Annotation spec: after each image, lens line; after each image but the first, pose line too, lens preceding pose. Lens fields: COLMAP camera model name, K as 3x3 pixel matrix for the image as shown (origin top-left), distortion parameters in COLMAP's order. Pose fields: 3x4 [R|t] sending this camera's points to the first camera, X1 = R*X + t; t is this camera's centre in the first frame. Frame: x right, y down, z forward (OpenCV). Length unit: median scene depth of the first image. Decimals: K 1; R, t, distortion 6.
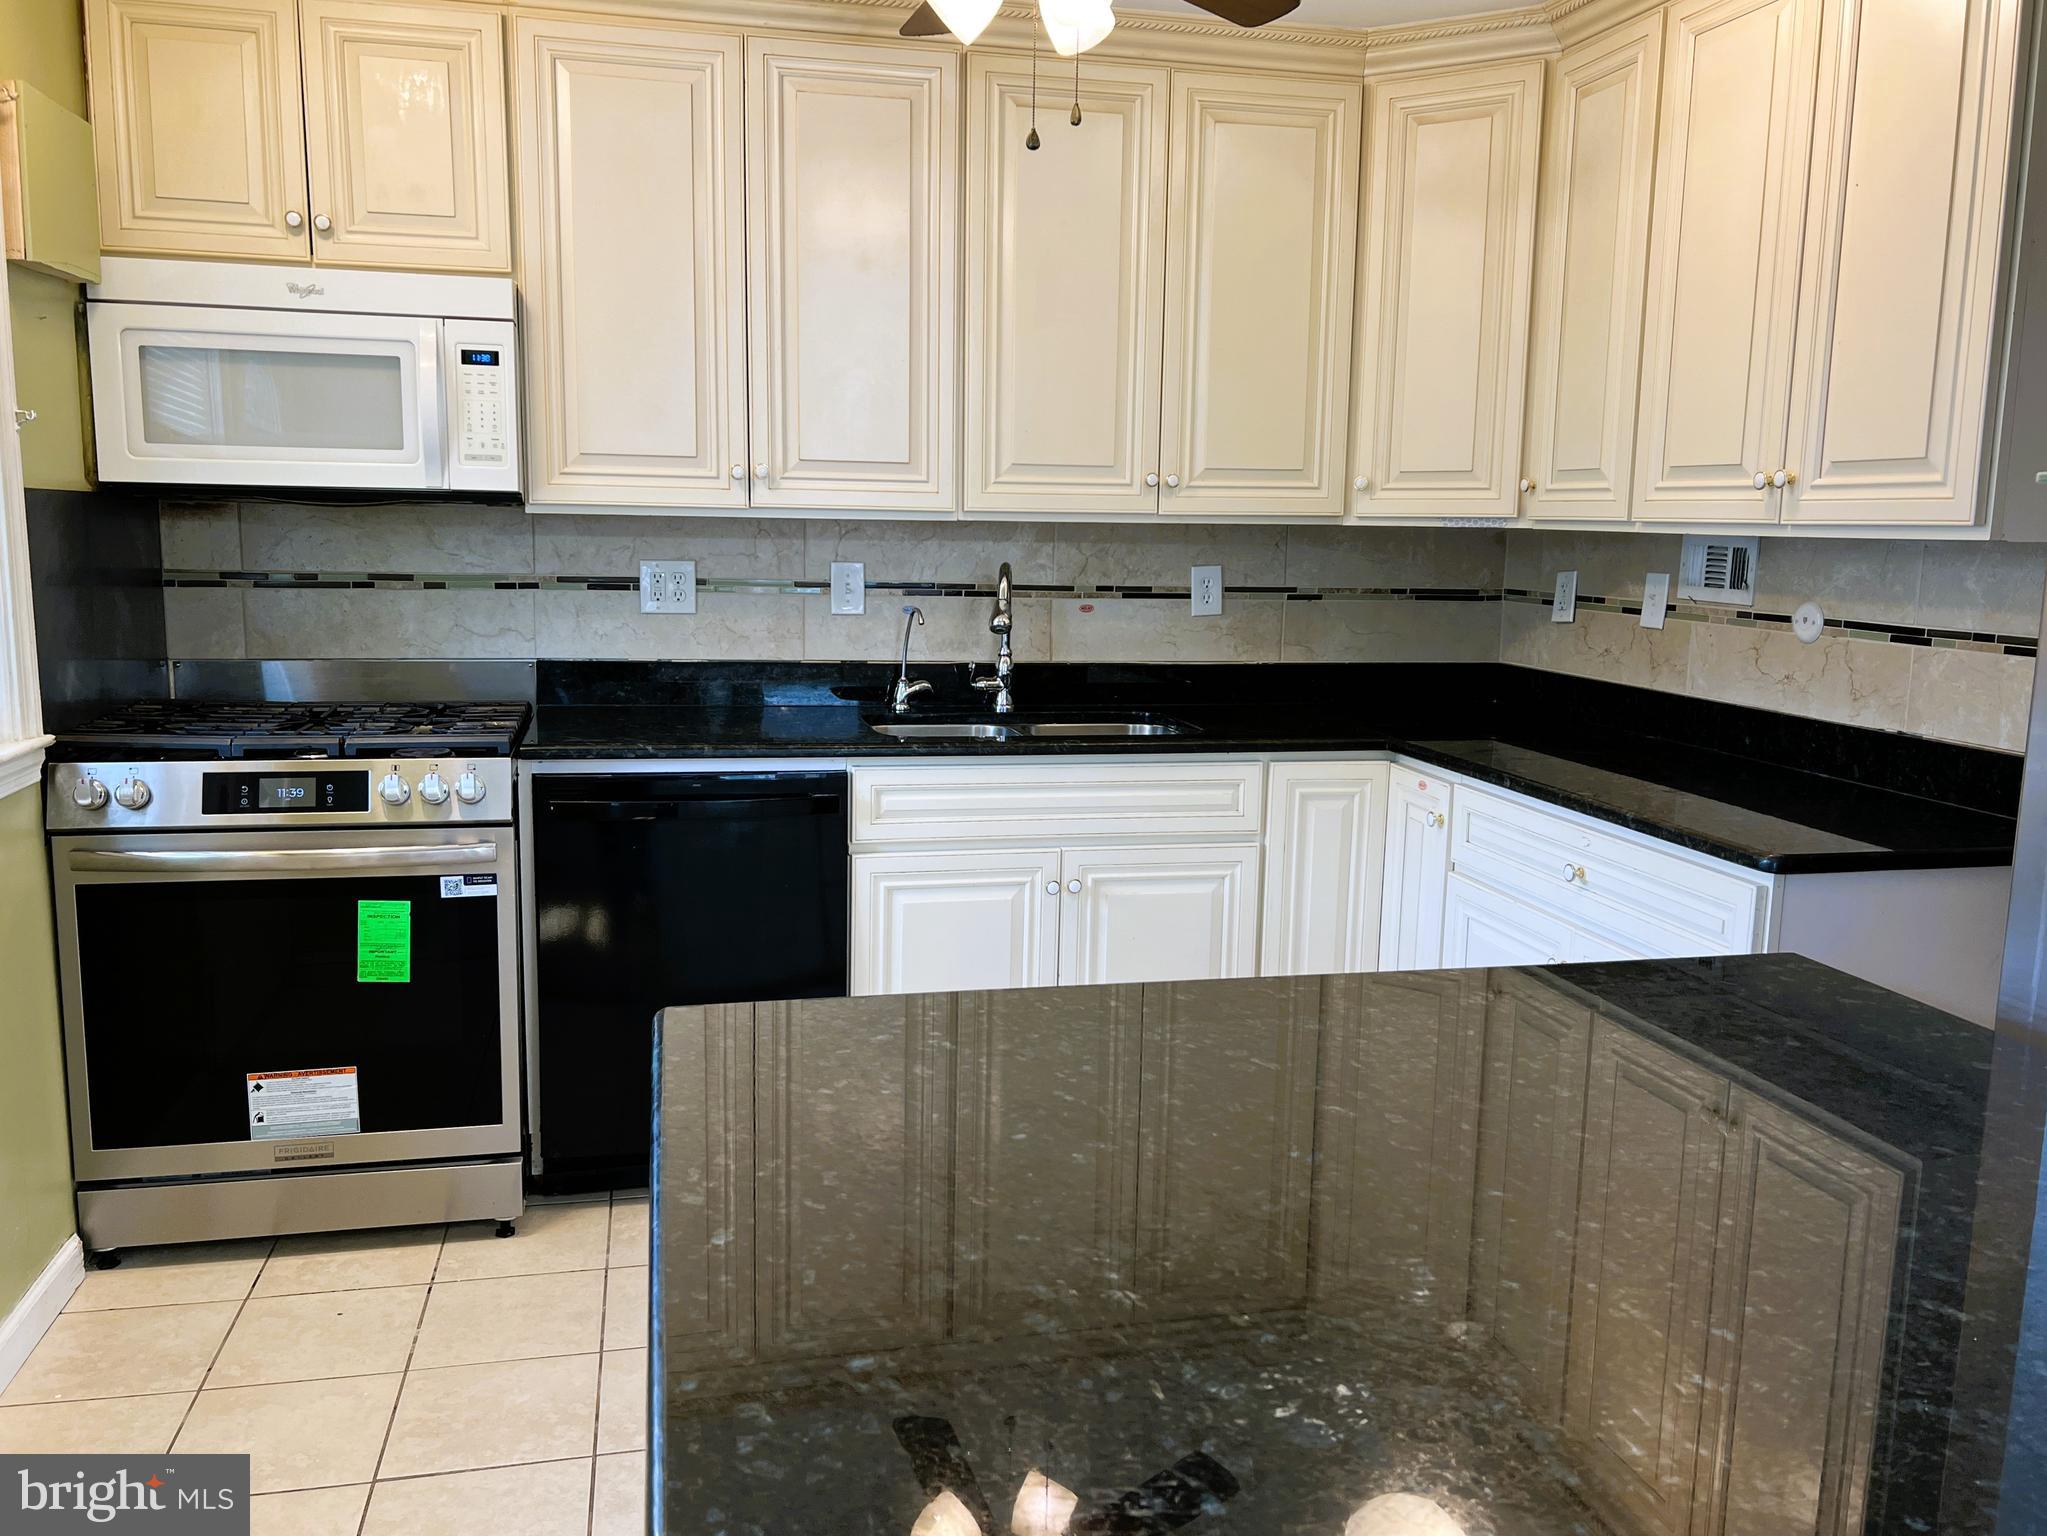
lens RADIAL K [[1582.8, 0, 1018.2], [0, 1582.8, 769.6], [0, 0, 1]] dist [0.051058, -0.059110]
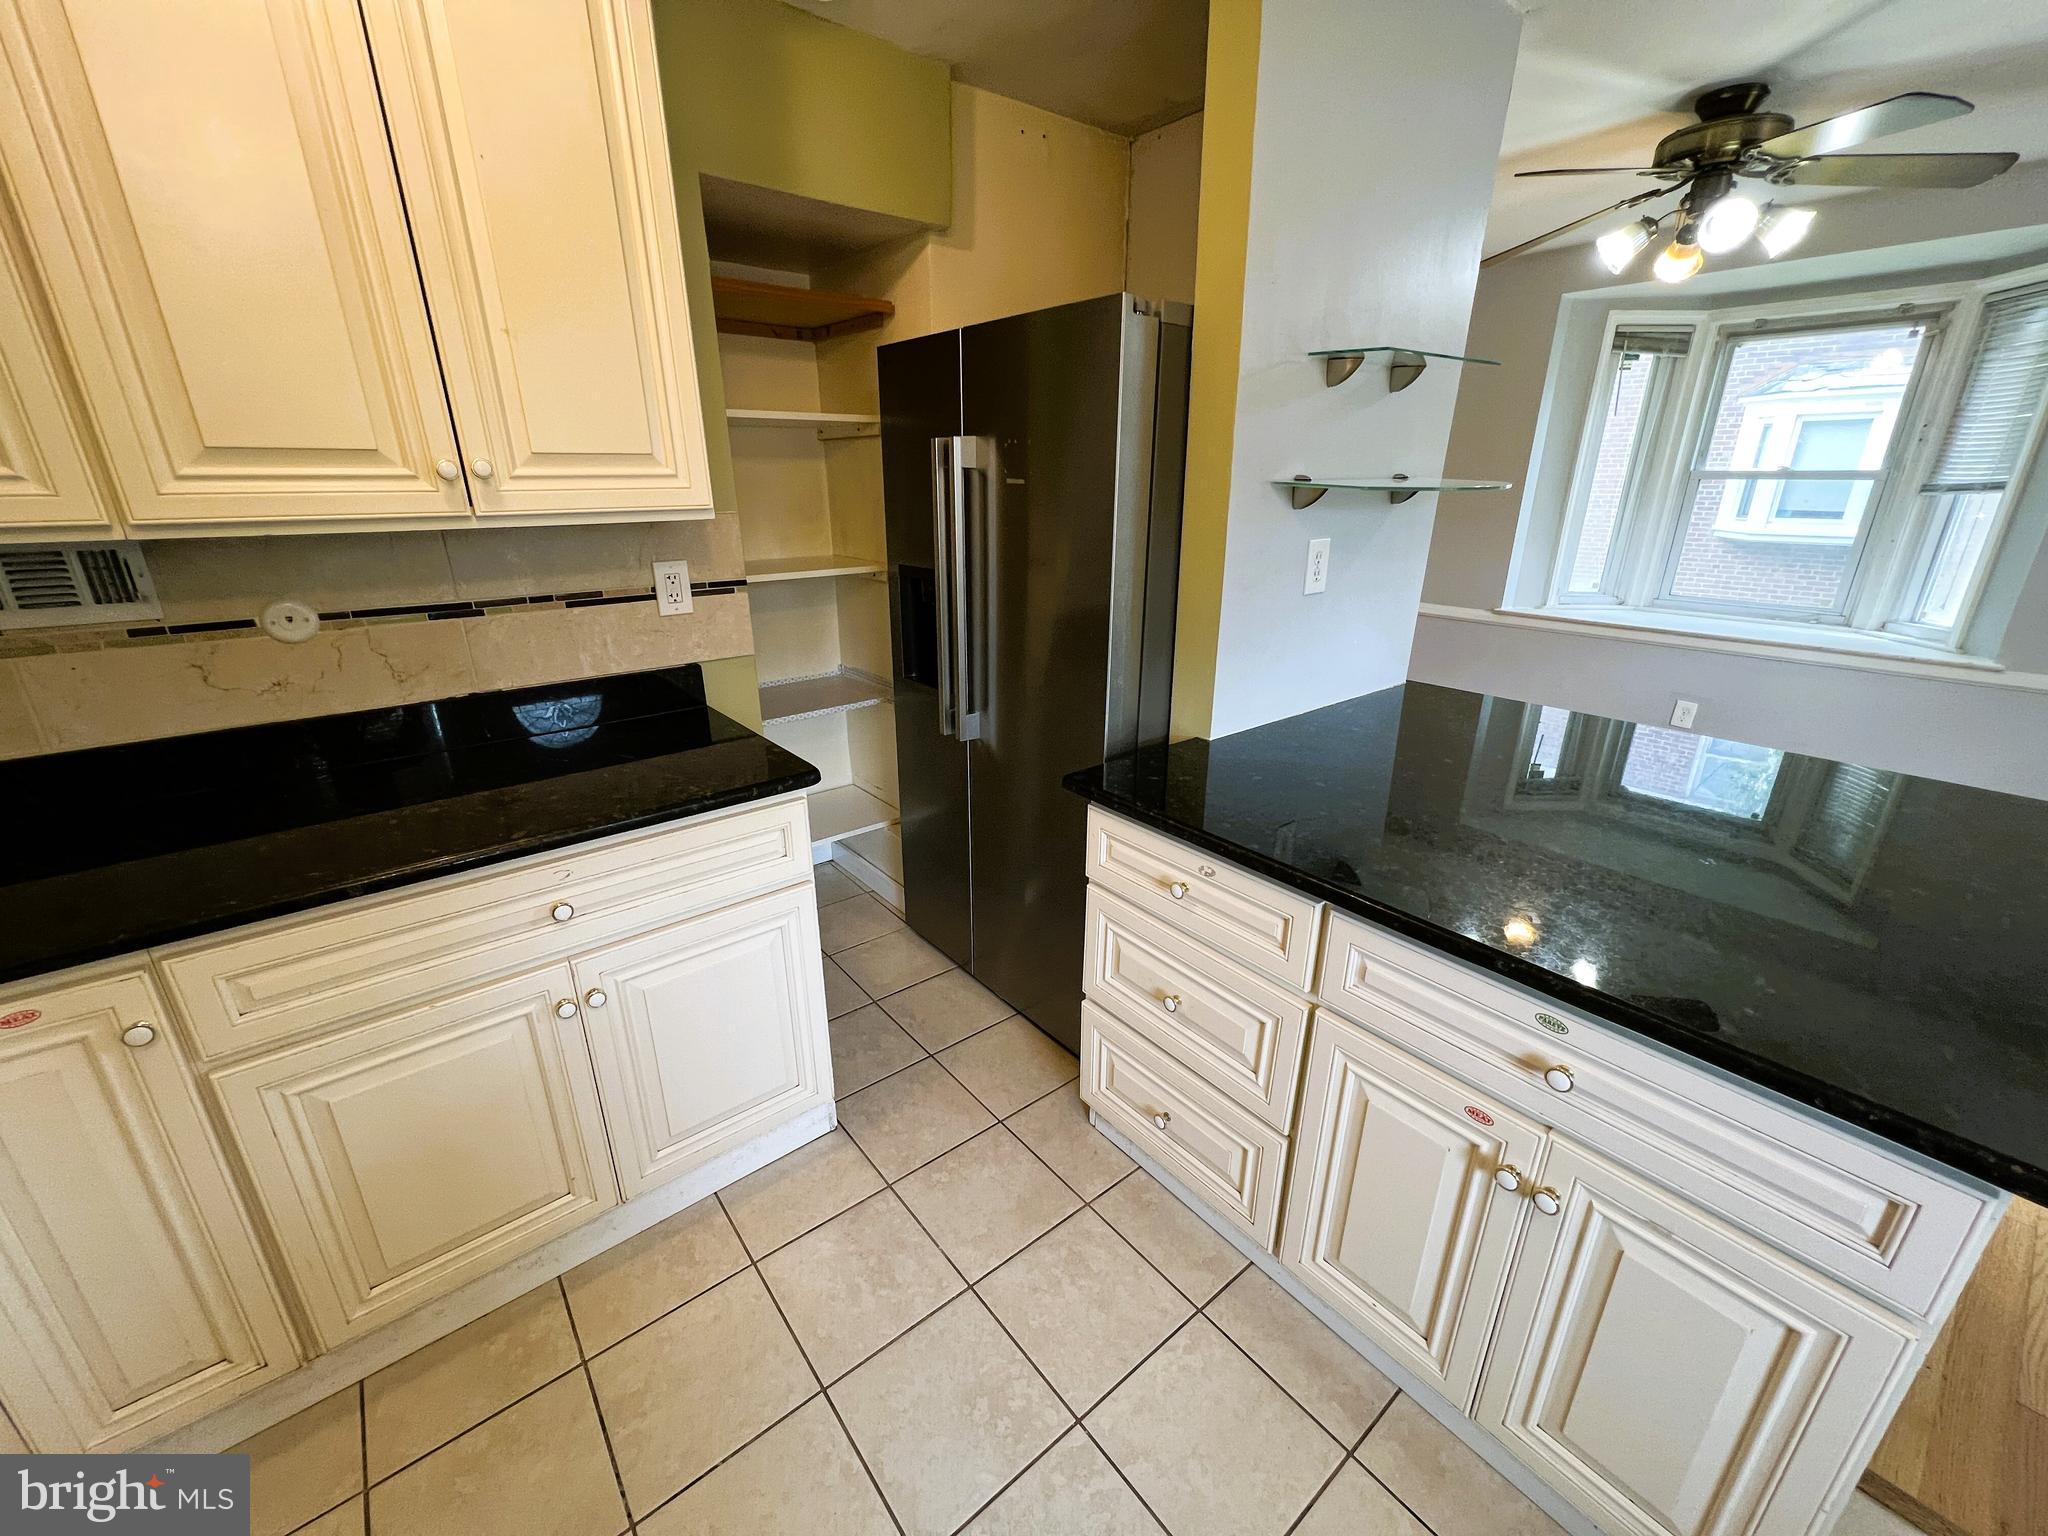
lens RADIAL K [[820.3, 0, 1025.5], [0, 820.3, 773.2], [0, 0, 1]] dist [-0.000151, -0.000442]
pose [[-0.437570, -0.320187, 0.840246, -0.124361], [0.139487, 0.898971, 0.415205, -0.140112], [-0.888299, 0.298884, -0.348701, 0.742769]]
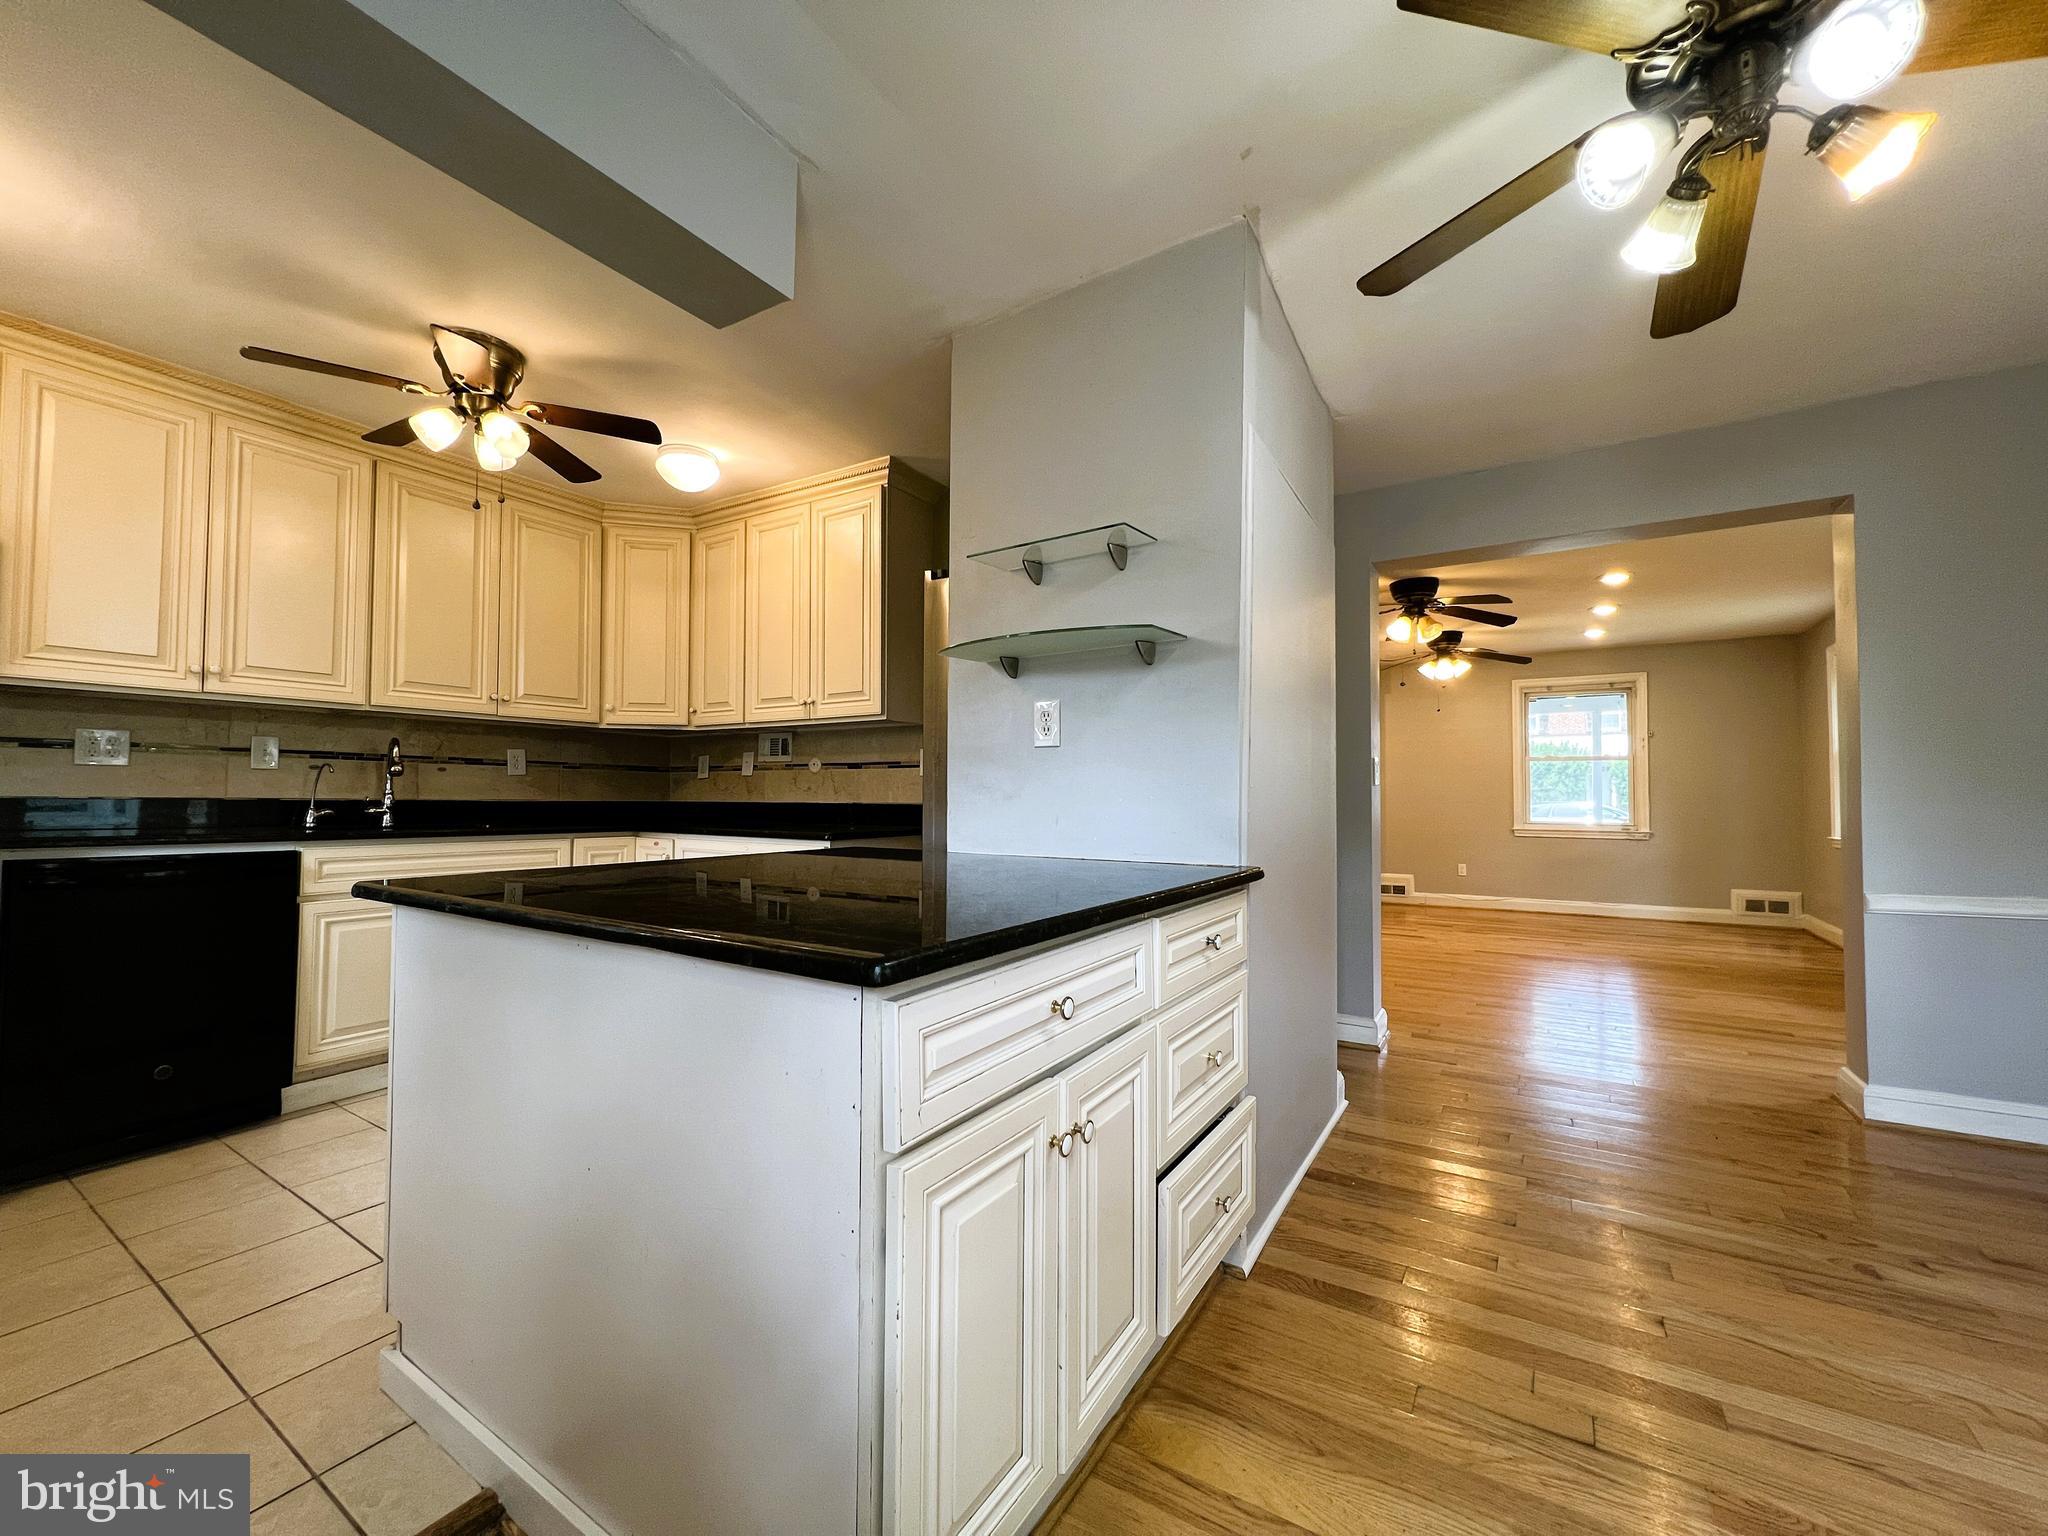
lens RADIAL K [[820.3, 0, 1019.5], [0, 820.3, 770.2], [0, 0, 1]] dist [-0.000151, -0.000442]
pose [[0.709972, 0.009895, 0.704160, -0.166640], [0.119397, 0.983734, -0.134207, 0.115179], [-0.694035, 0.179358, 0.697242, -0.105219]]
